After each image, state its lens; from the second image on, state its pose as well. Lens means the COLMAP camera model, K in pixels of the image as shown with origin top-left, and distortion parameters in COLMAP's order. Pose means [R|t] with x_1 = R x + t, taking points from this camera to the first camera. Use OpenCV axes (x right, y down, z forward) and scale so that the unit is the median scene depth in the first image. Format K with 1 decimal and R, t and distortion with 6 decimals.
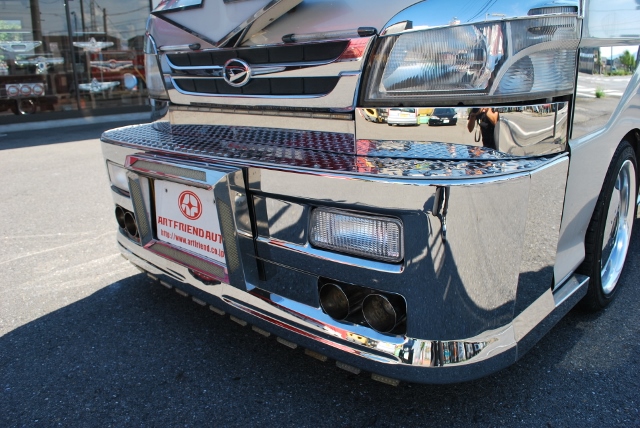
lens RADIAL K [[525.0, 0, 320.0], [0, 525.0, 214.0], [0, 0, 1]] dist [-0.056017, 0.000581]
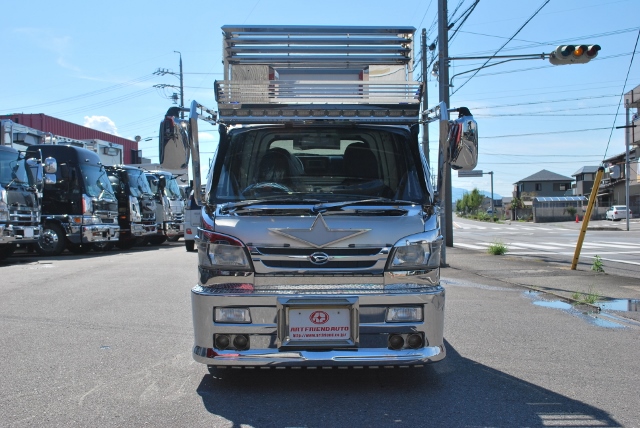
lens RADIAL K [[751.6, 0, 320.0], [0, 751.6, 214.0], [0, 0, 1]] dist [-0.003639, -0.010985]
pose [[0.705550, 0.013307, 0.708536, -2.960084], [0.167302, 0.968434, -0.184785, 0.173927], [-0.688629, 0.248914, 0.681052, -1.515461]]
